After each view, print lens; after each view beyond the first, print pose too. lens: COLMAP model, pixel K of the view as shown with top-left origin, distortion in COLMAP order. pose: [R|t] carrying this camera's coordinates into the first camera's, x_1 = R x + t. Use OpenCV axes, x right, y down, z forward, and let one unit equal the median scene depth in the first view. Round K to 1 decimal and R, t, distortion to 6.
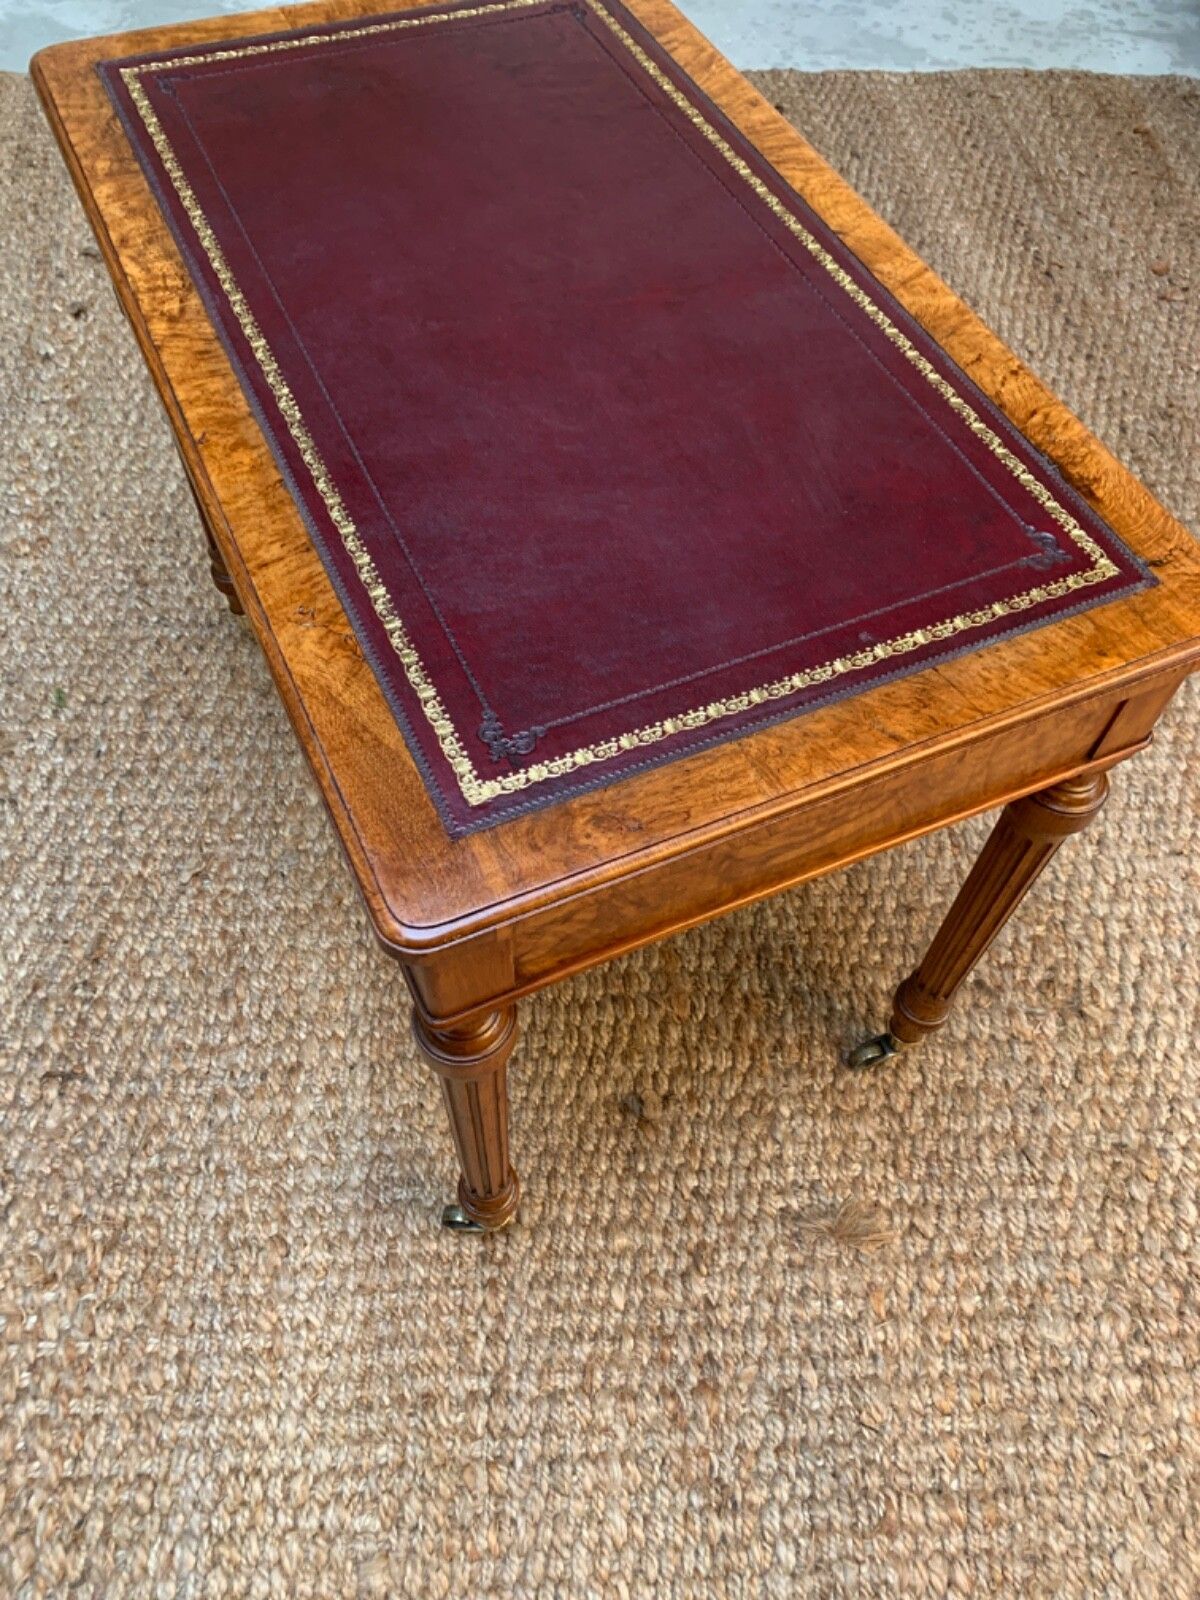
lens RADIAL K [[1239.3, 0, 598.8], [0, 1239.3, 799.2], [0, 0, 1]] dist [0.000677, 0.005199]
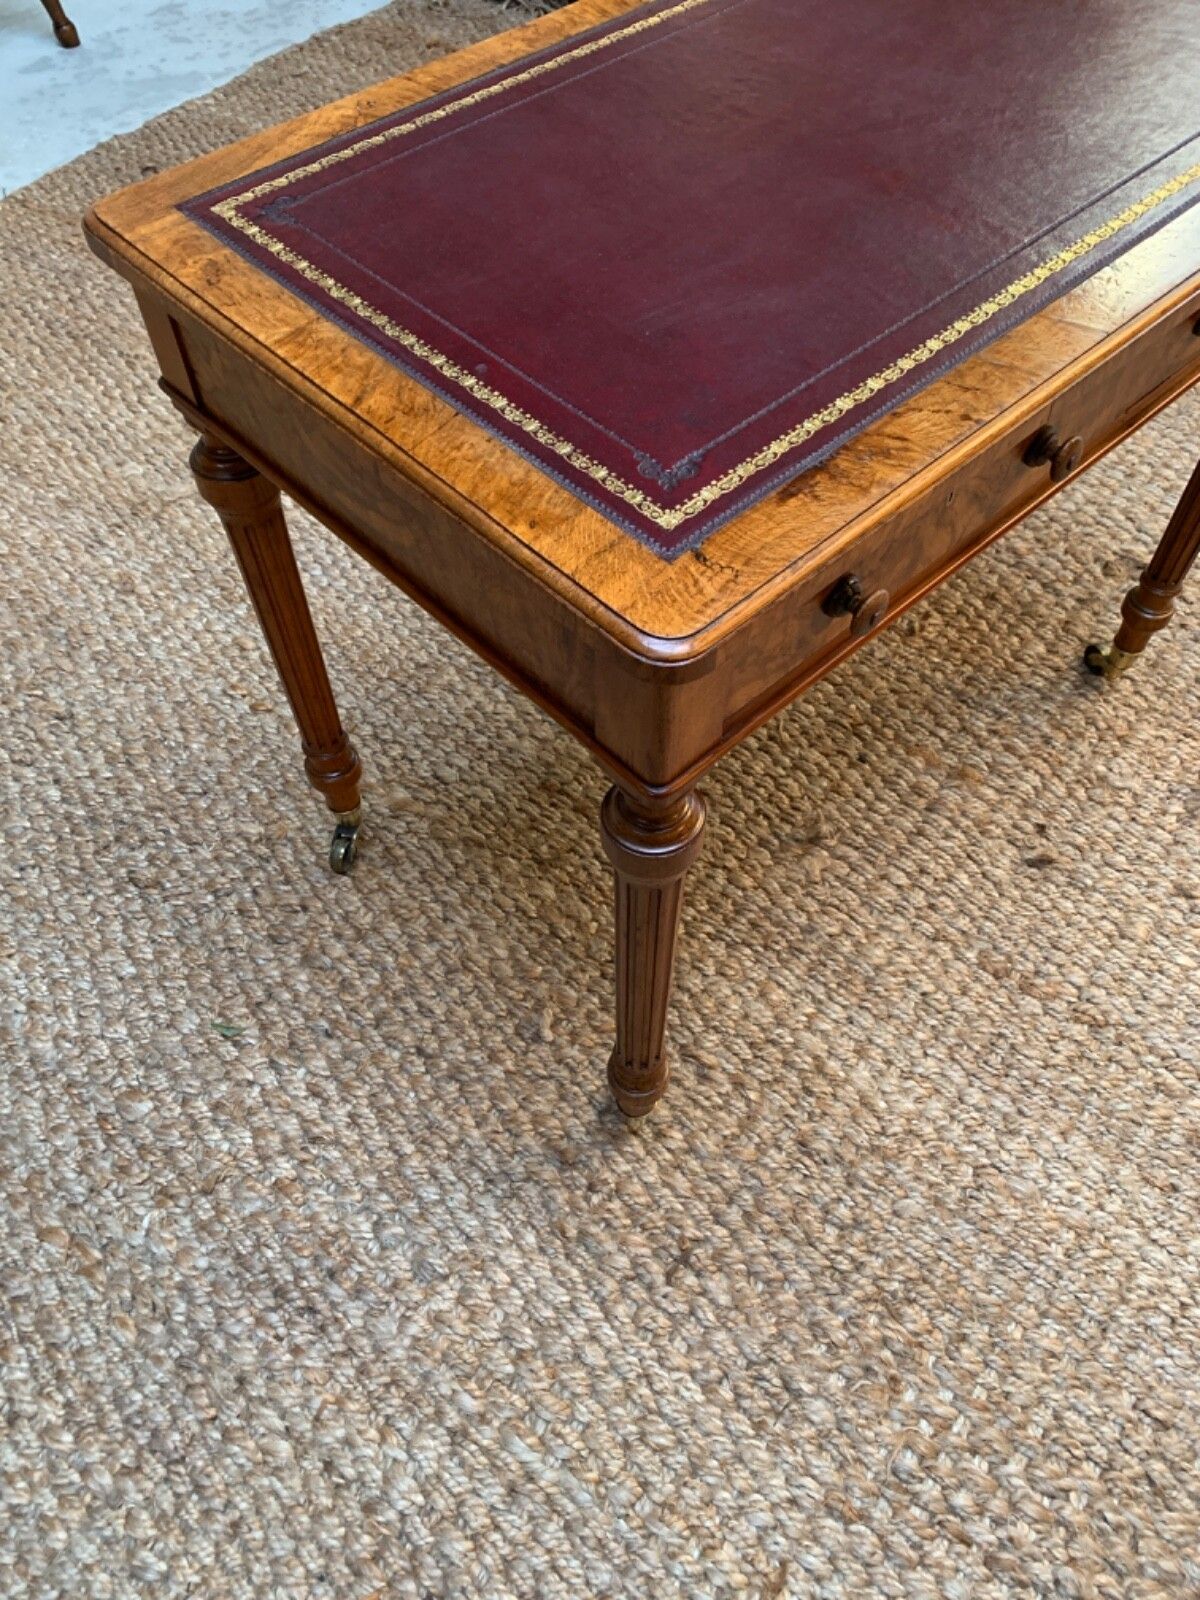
lens RADIAL K [[1225.5, 0, 608.9], [0, 1225.5, 803.4], [0, 0, 1]] dist [0.000629, 0.003313]
pose [[0.644102, -0.639585, 0.419600, -0.656056], [0.653532, 0.745182, 0.132665, -0.169929], [-0.397529, 0.188772, 0.897962, 0.203675]]
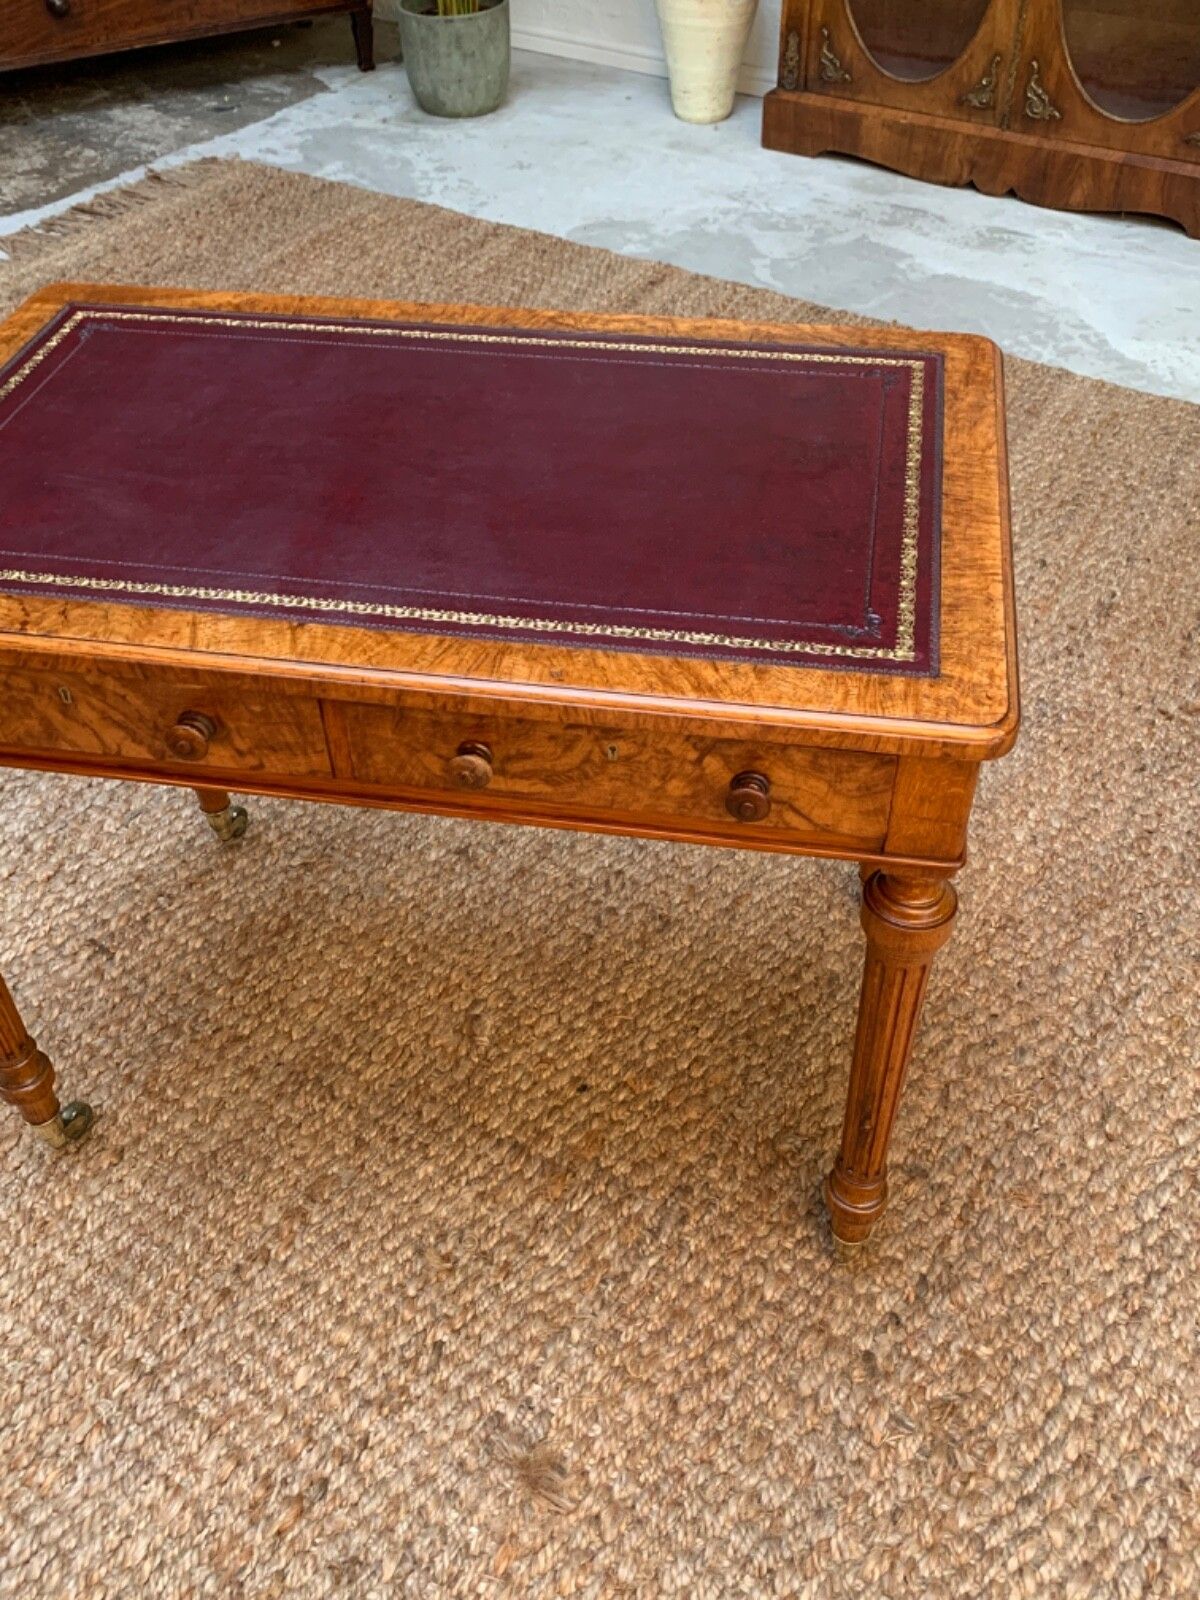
lens RADIAL K [[1434.3, 0, 600.9], [0, 1434.3, 778.5], [0, 0, 1]] dist [0.005884, -0.004267]
pose [[0.787155, 0.380986, -0.485012, 0.548887], [-0.489784, 0.864071, -0.116156, 0.015656], [0.374831, 0.328984, 0.866759, -0.031919]]
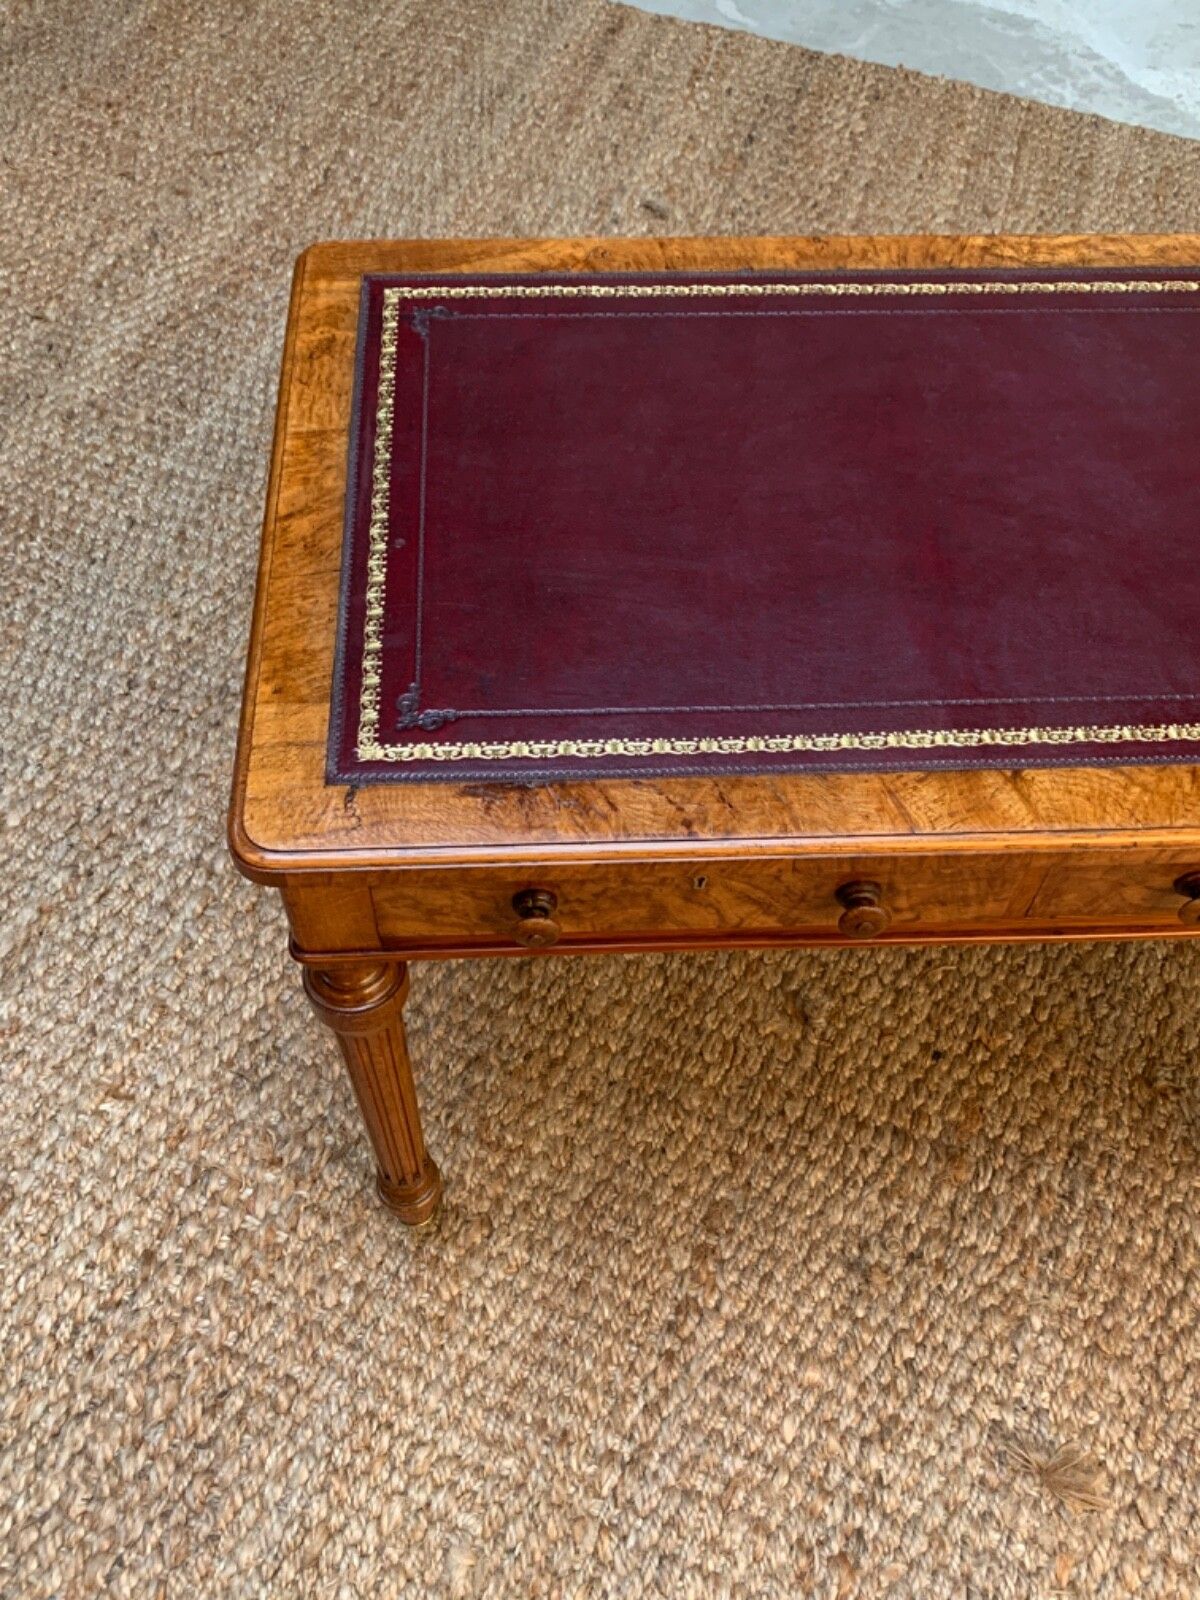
lens RADIAL K [[1423.3, 0, 611.9], [0, 1423.3, 804.1], [0, 0, 1]] dist [0.067025, -0.161022]
pose [[0.907066, 0.343030, -0.244054, -0.003203], [-0.352194, 0.935905, 0.006477, 0.004393], [0.230633, 0.080079, 0.969740, -0.103724]]
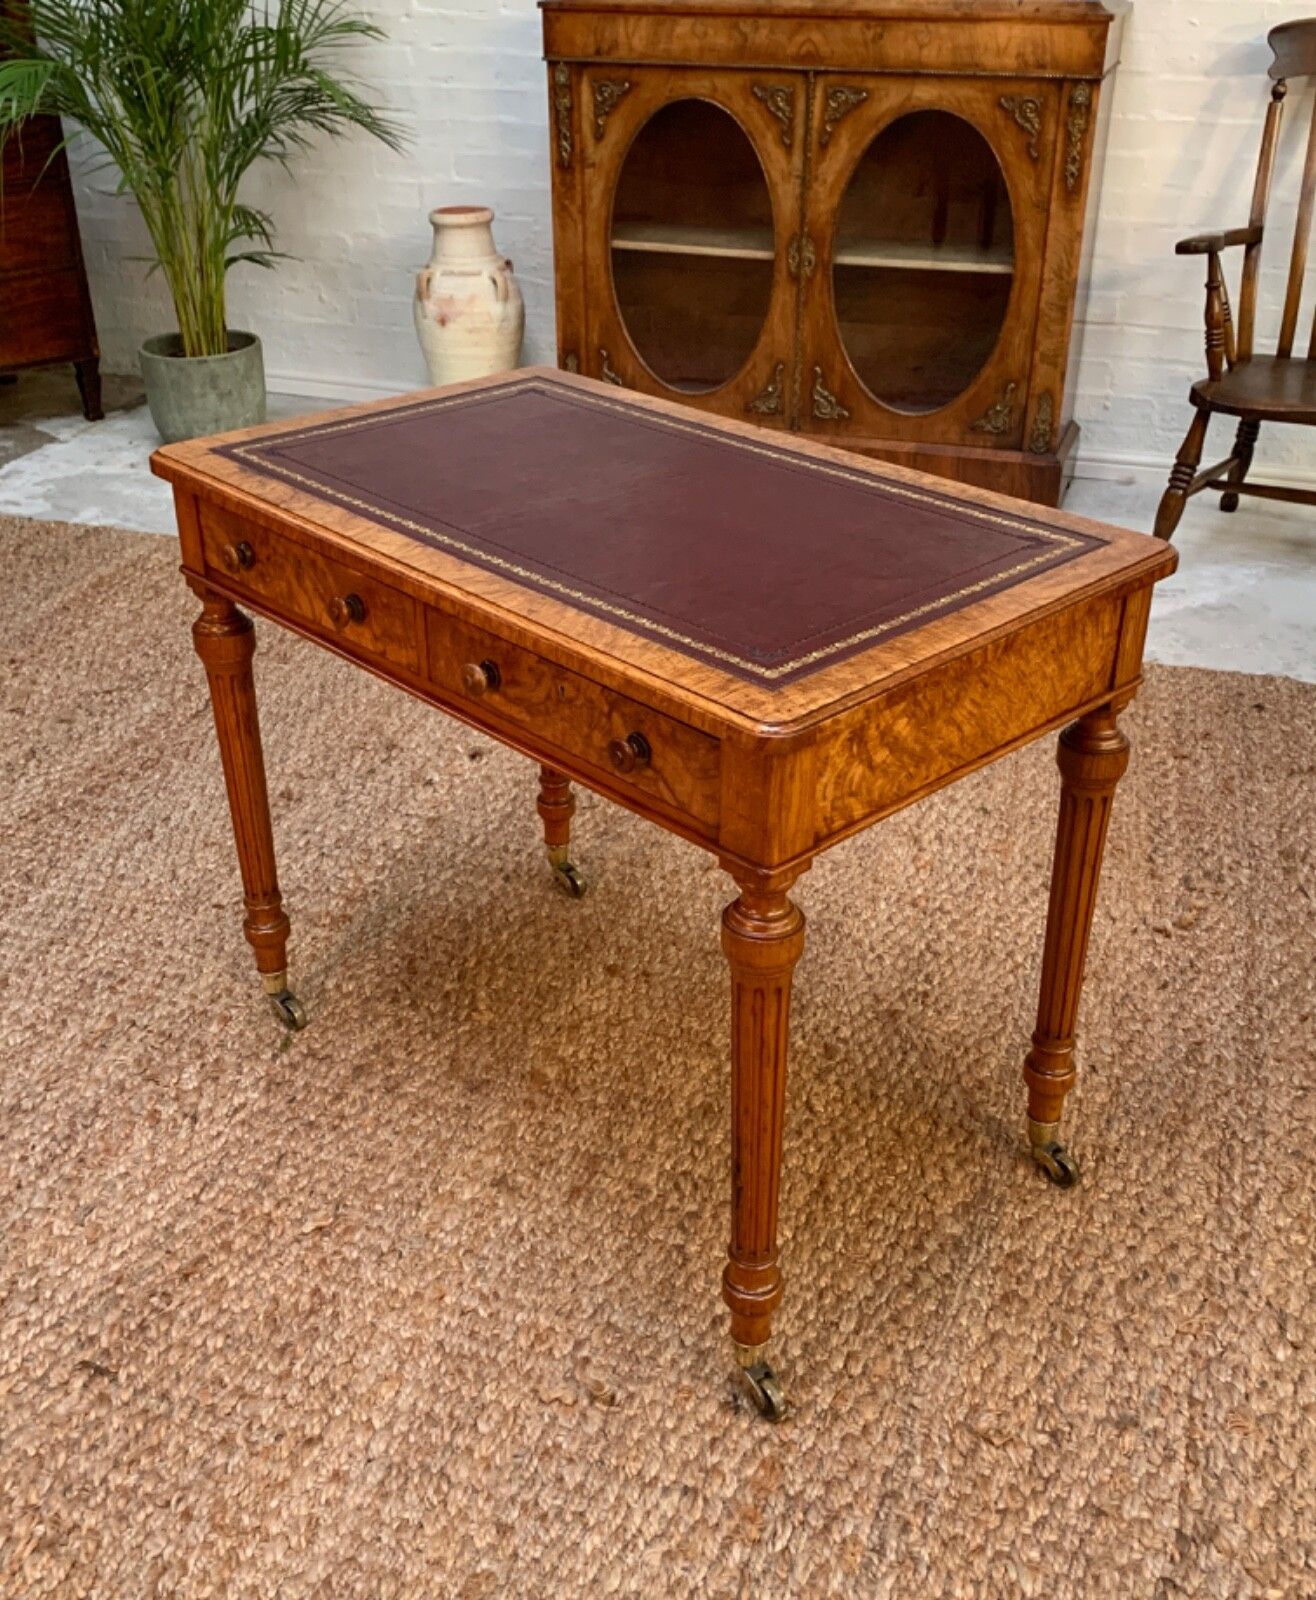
lens RADIAL K [[1621.5, 0, 660.1], [0, 1621.5, 817.9], [0, 0, 1]] dist [0.010937, -0.006070]
pose [[0.922386, 0.164155, -0.349653, 0.329821], [-0.306201, 0.862544, -0.402813, 0.241012], [0.235468, 0.478613, 0.845863, -0.129616]]
